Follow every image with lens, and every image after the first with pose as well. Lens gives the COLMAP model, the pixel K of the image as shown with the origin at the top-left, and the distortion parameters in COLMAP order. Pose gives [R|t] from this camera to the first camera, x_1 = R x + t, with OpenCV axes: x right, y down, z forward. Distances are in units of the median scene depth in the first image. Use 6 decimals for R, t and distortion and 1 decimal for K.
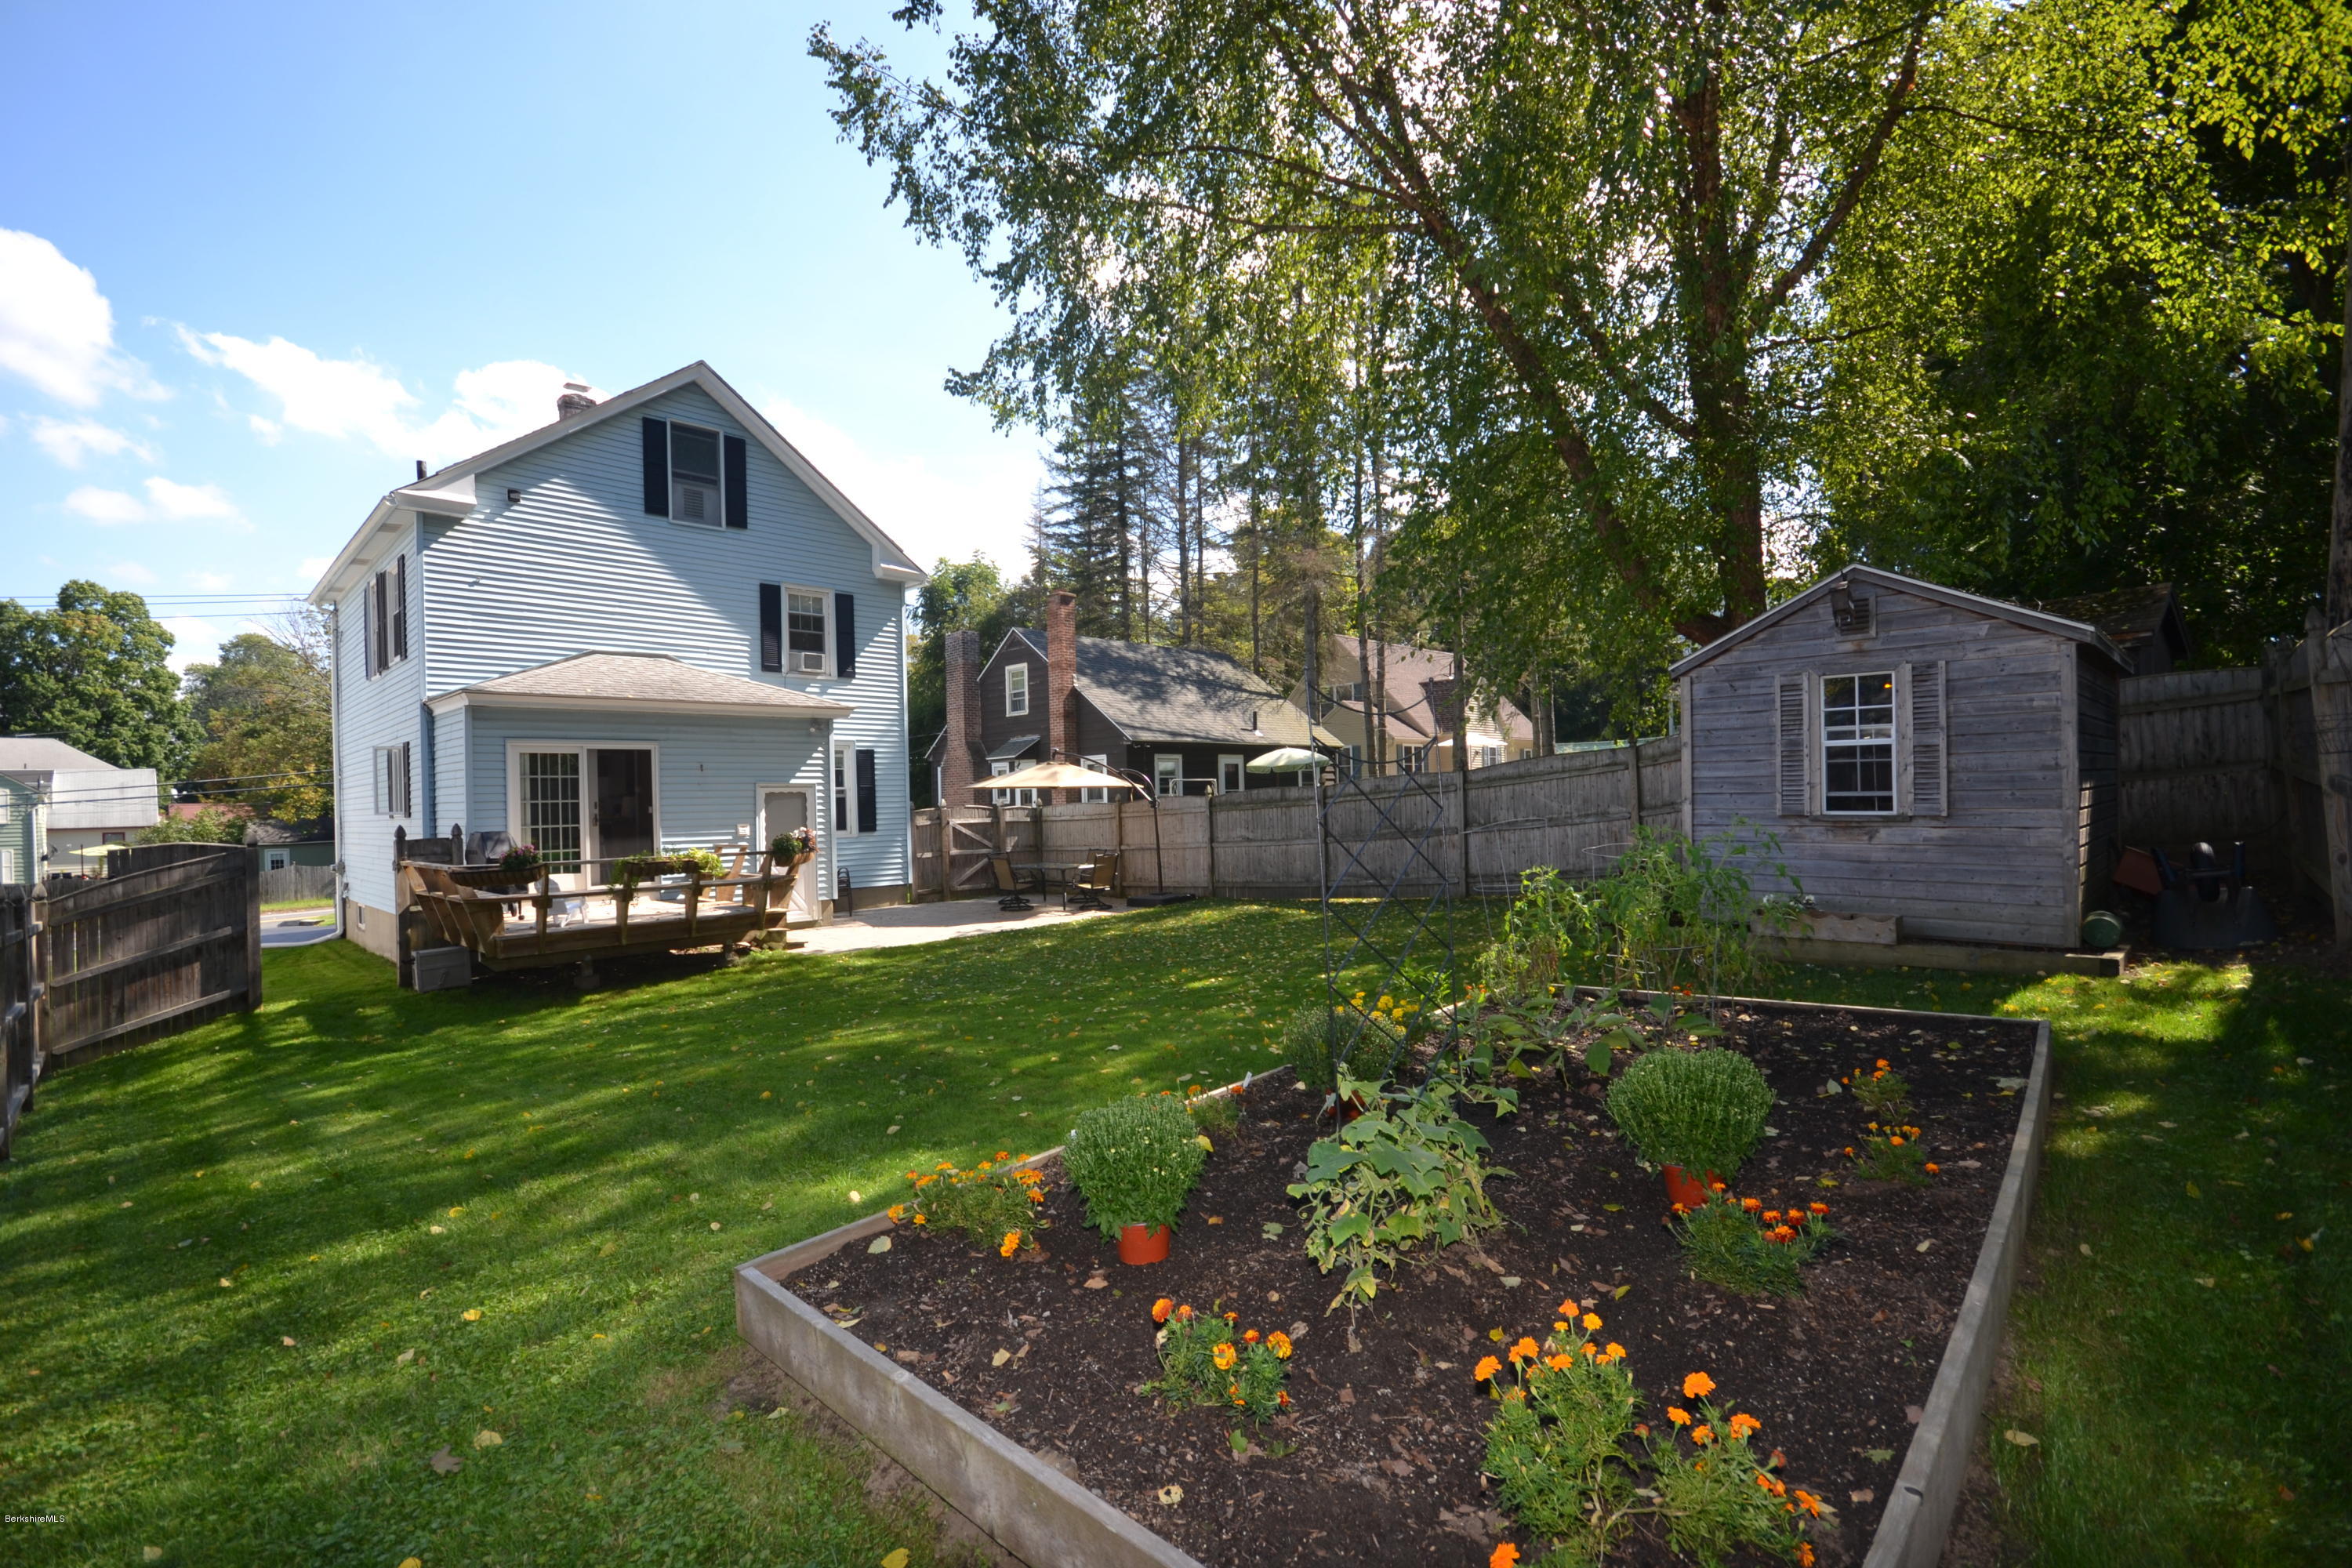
lens RADIAL K [[1052.5, 0, 1168.3], [0, 1052.5, 791.9], [0, 0, 1]] dist [0.018690, -0.000014]
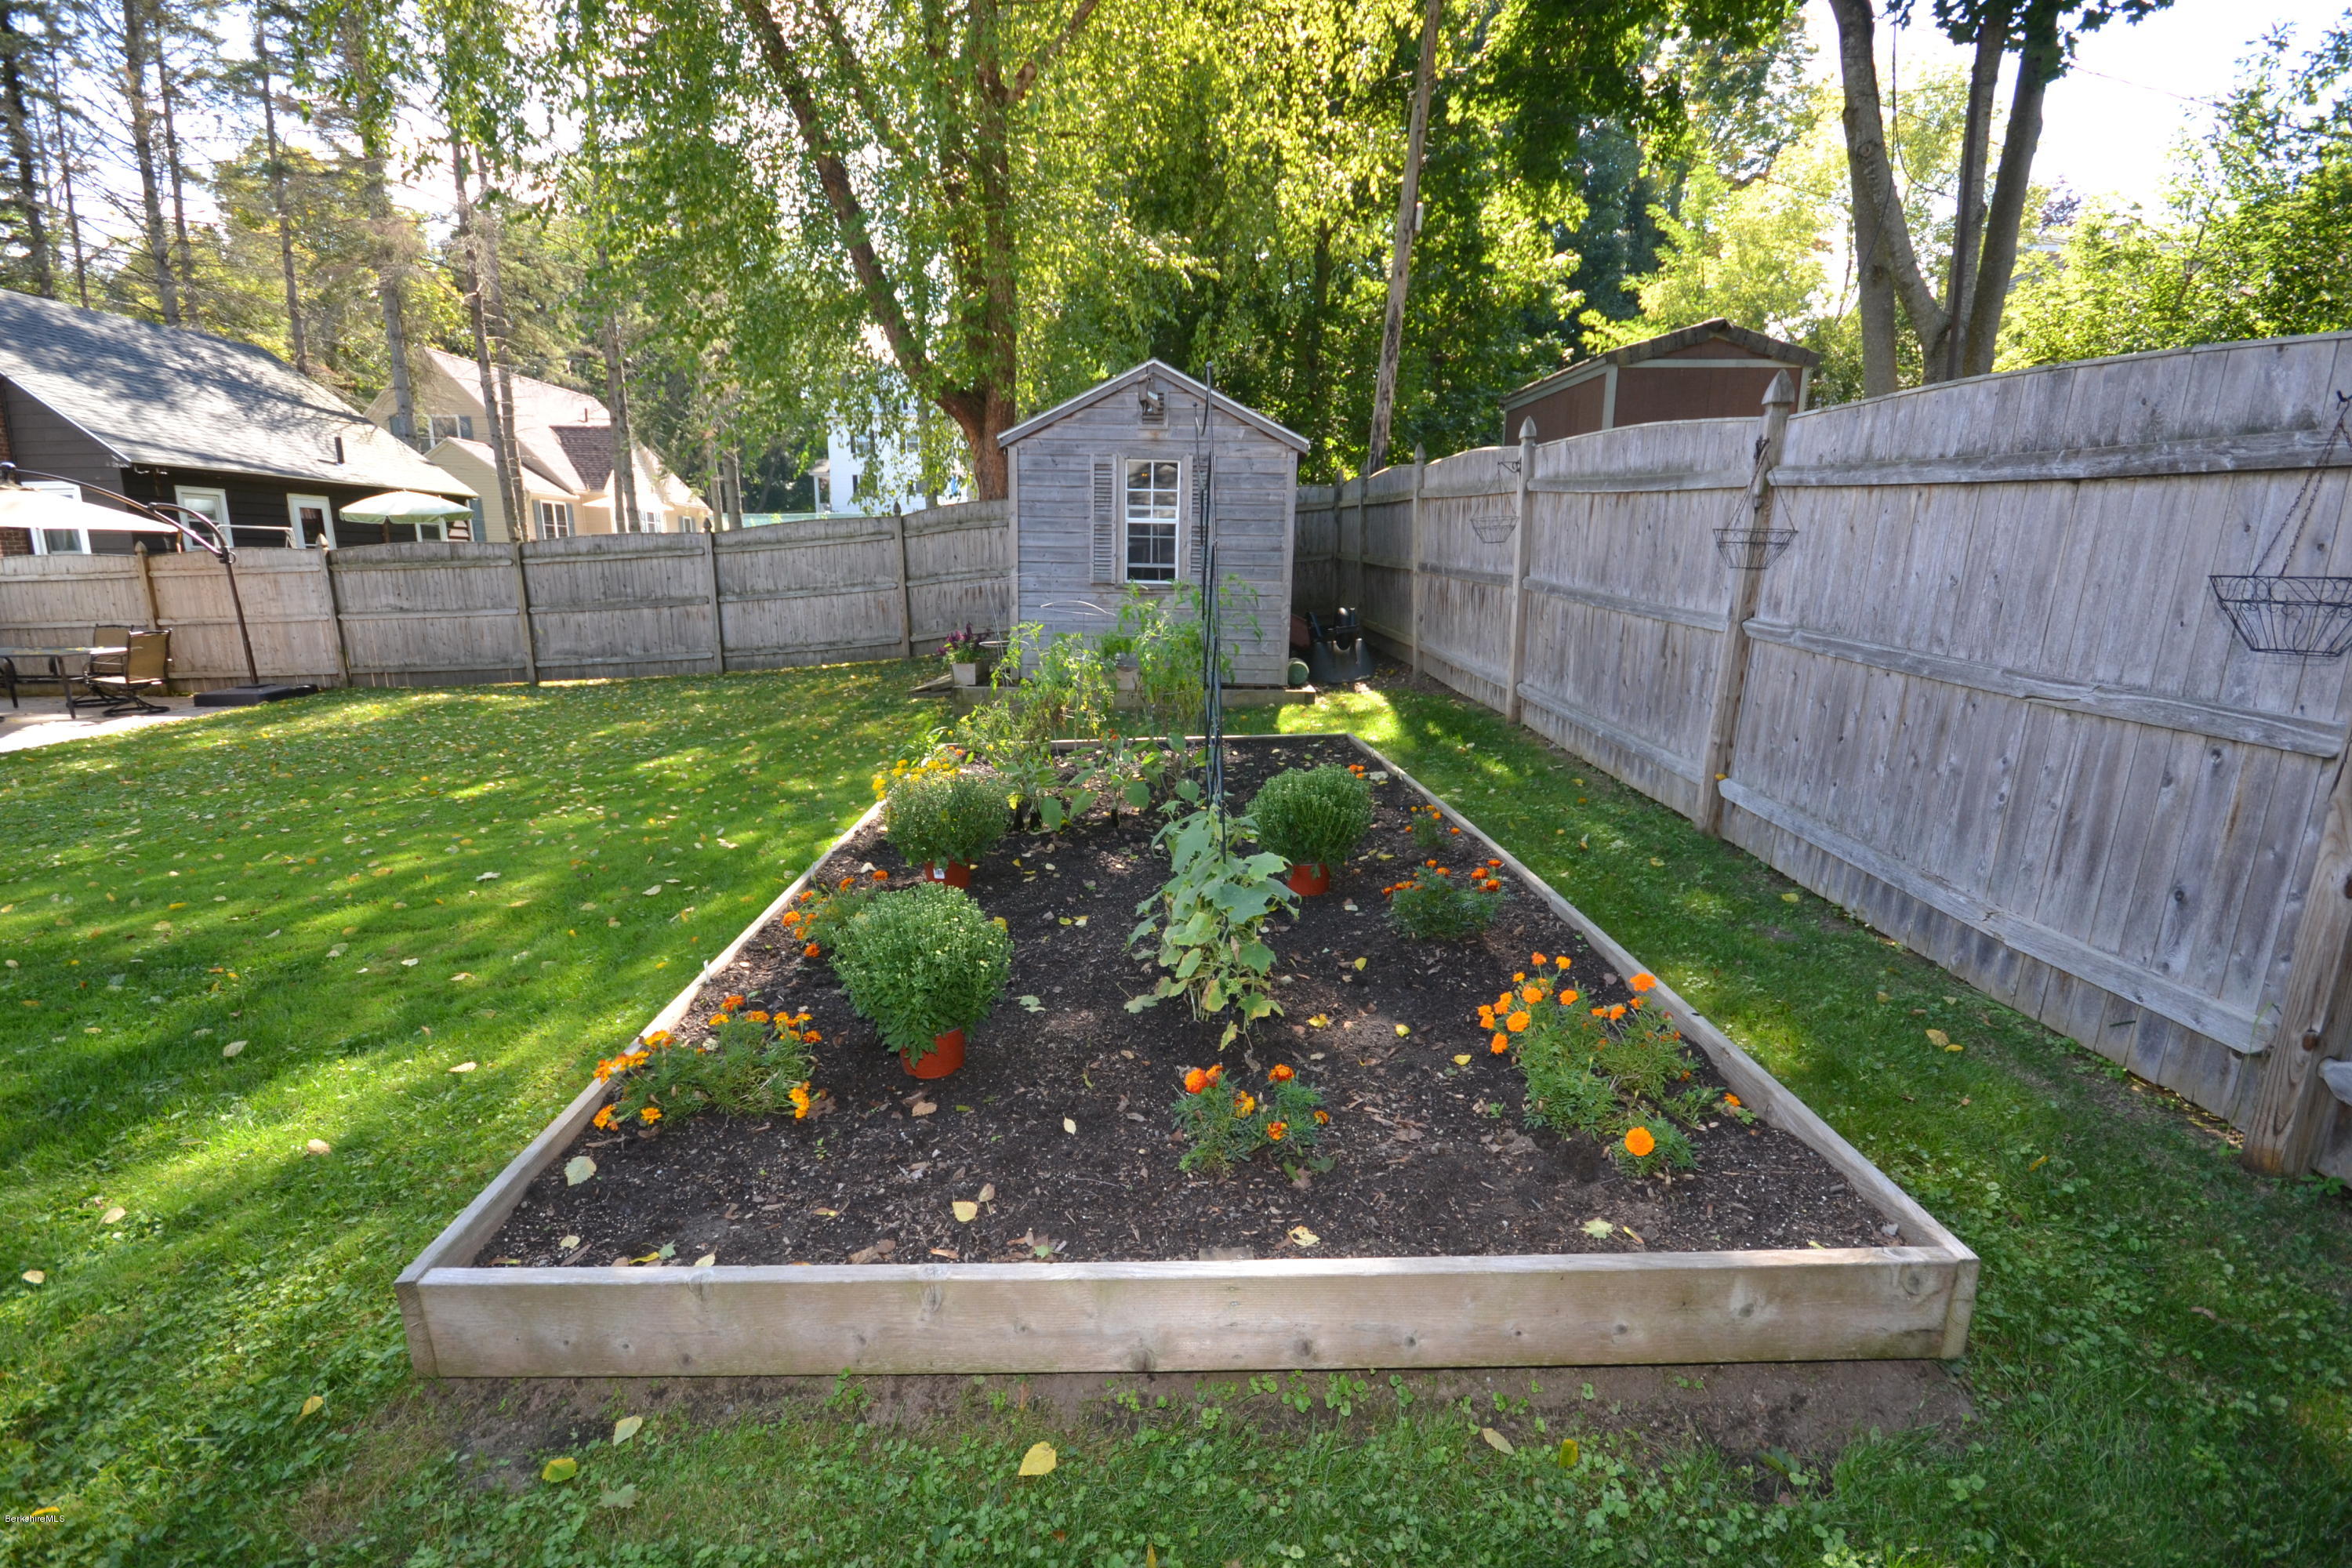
lens RADIAL K [[1064.6, 0, 1180.0], [0, 1064.6, 772.9], [0, 0, 1]] dist [0.024554, -0.019722]
pose [[0.704020, -0.101759, 0.702852, -0.081031], [-0.030535, 0.984429, 0.173112, 0.009877], [-0.709524, -0.143336, 0.689950, 0.054178]]
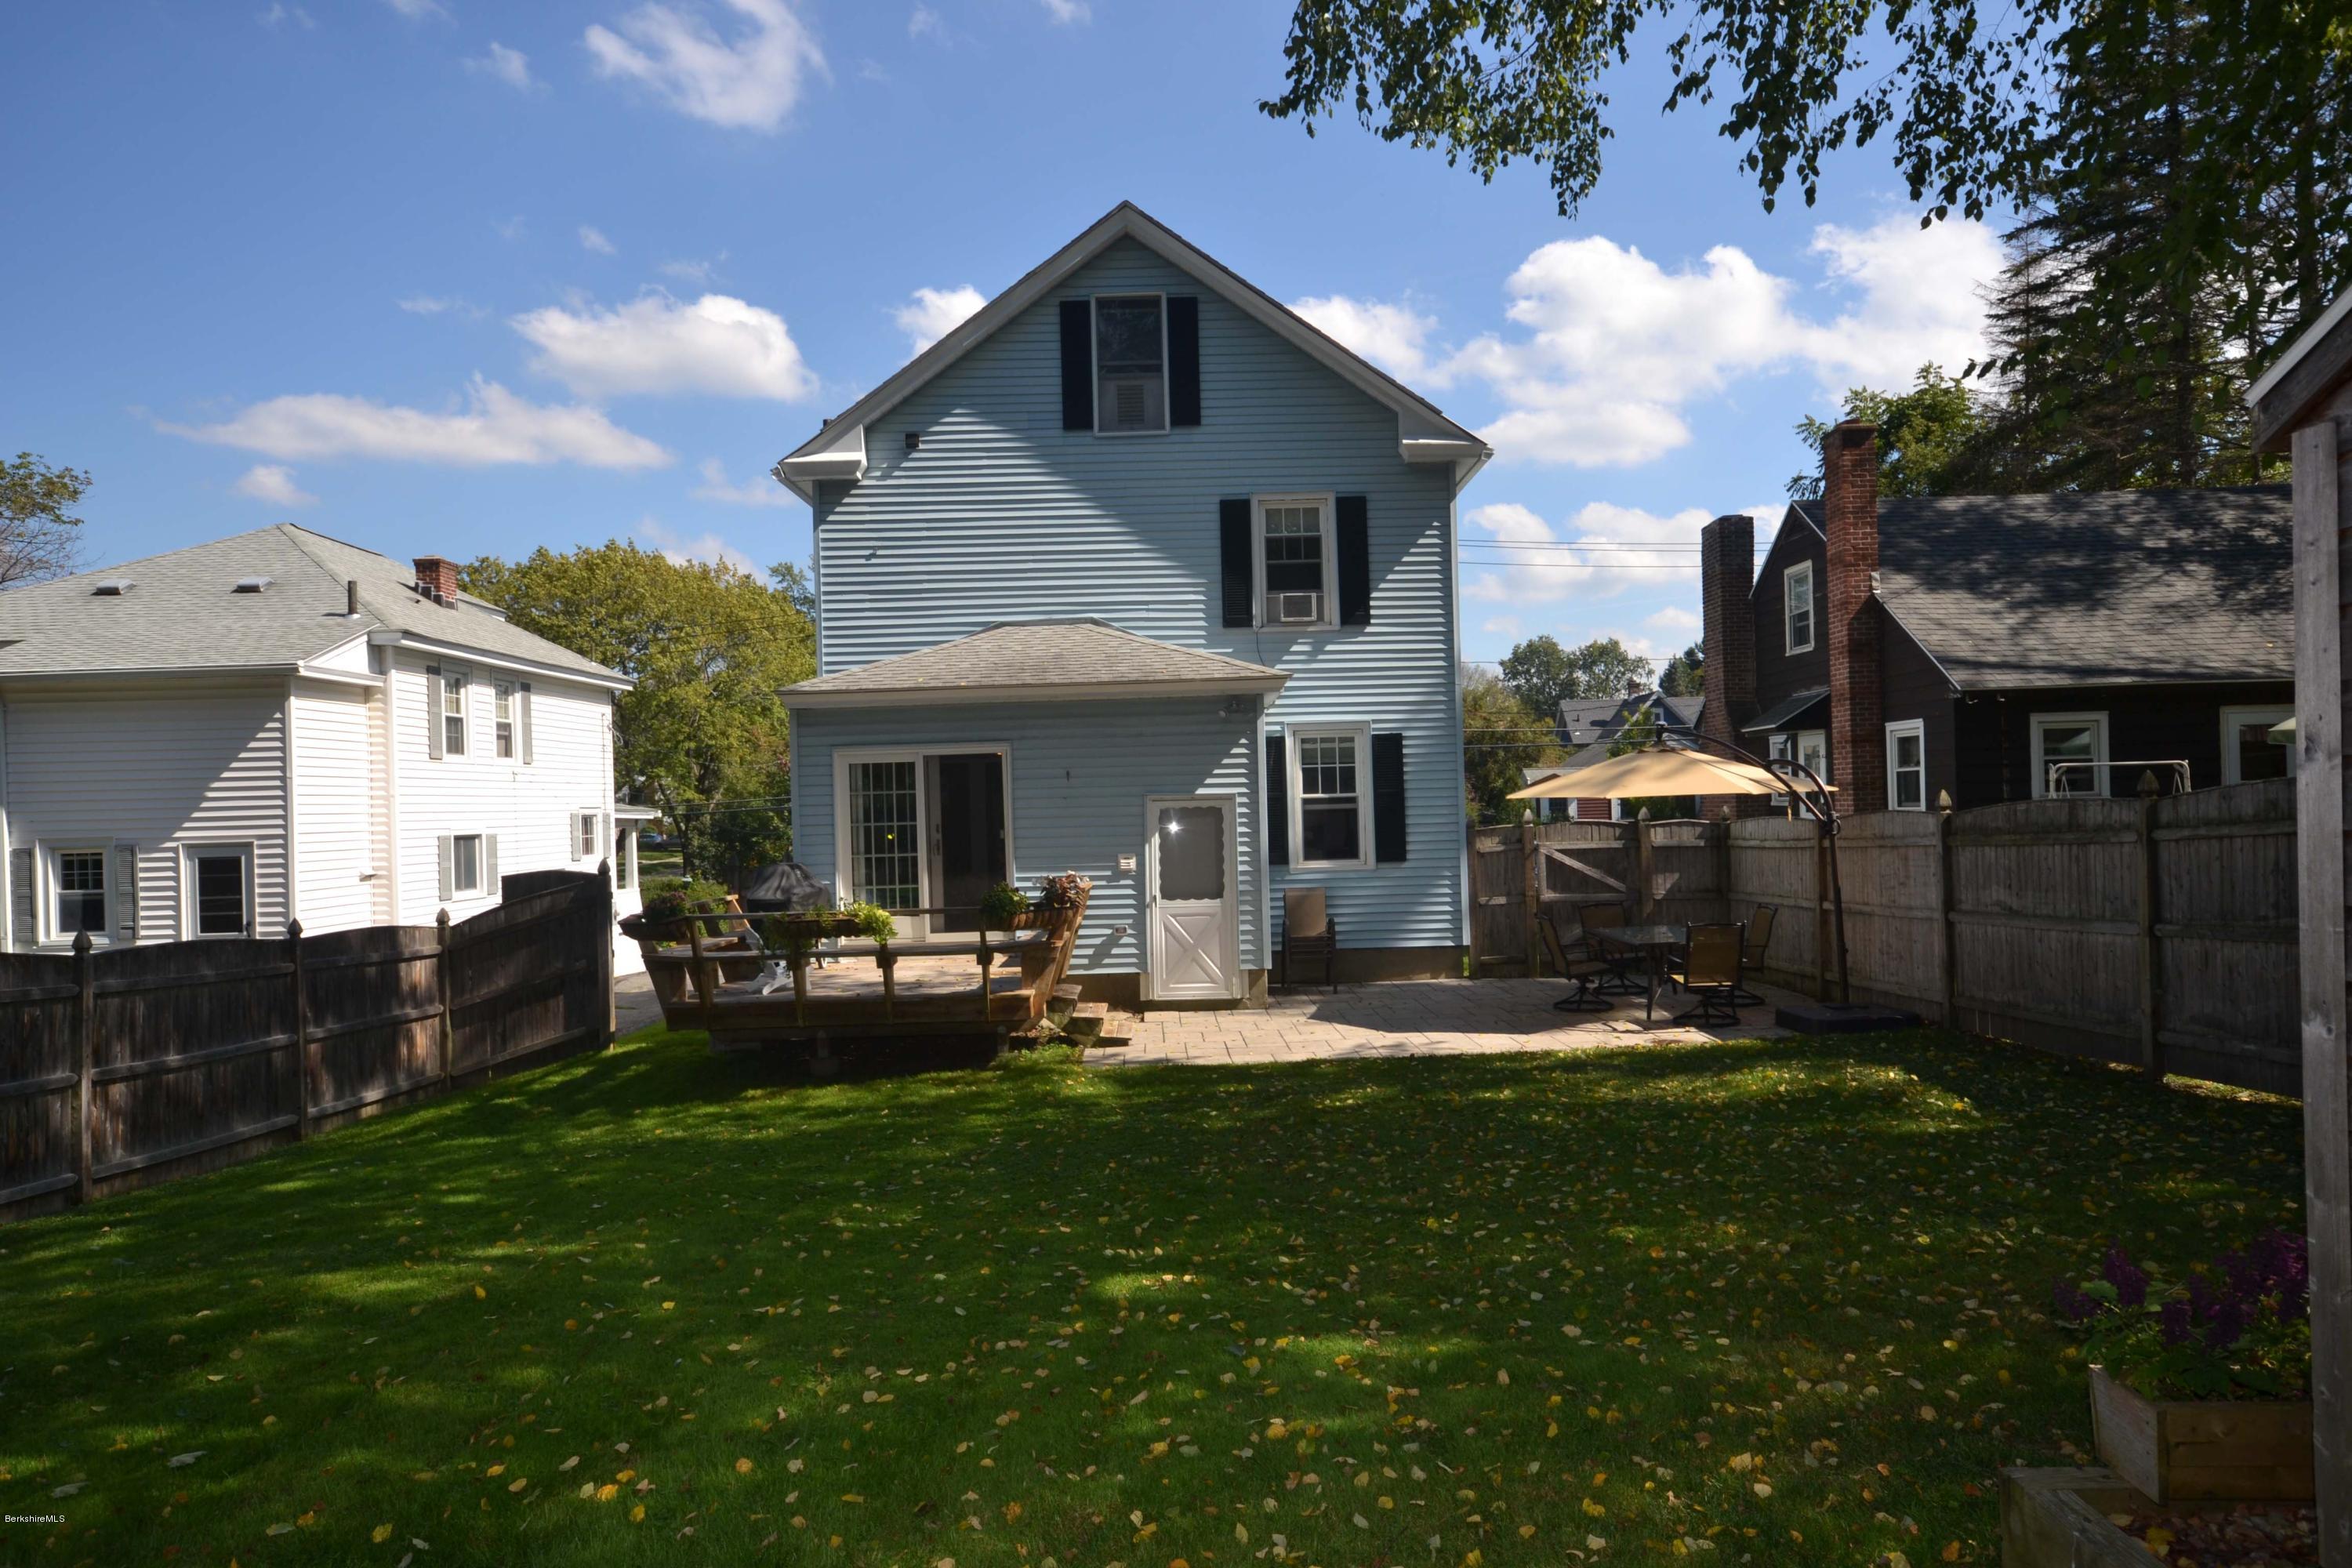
lens RADIAL K [[1429.8, 0, 1175.3], [0, 1429.8, 804.2], [0, 0, 1]] dist [0.019274, 0.000210]
pose [[0.712431, 0.005222, -0.701723, 0.243206], [0.016004, 0.999591, 0.023687, -0.020880], [0.701560, -0.028106, 0.712056, 0.296691]]
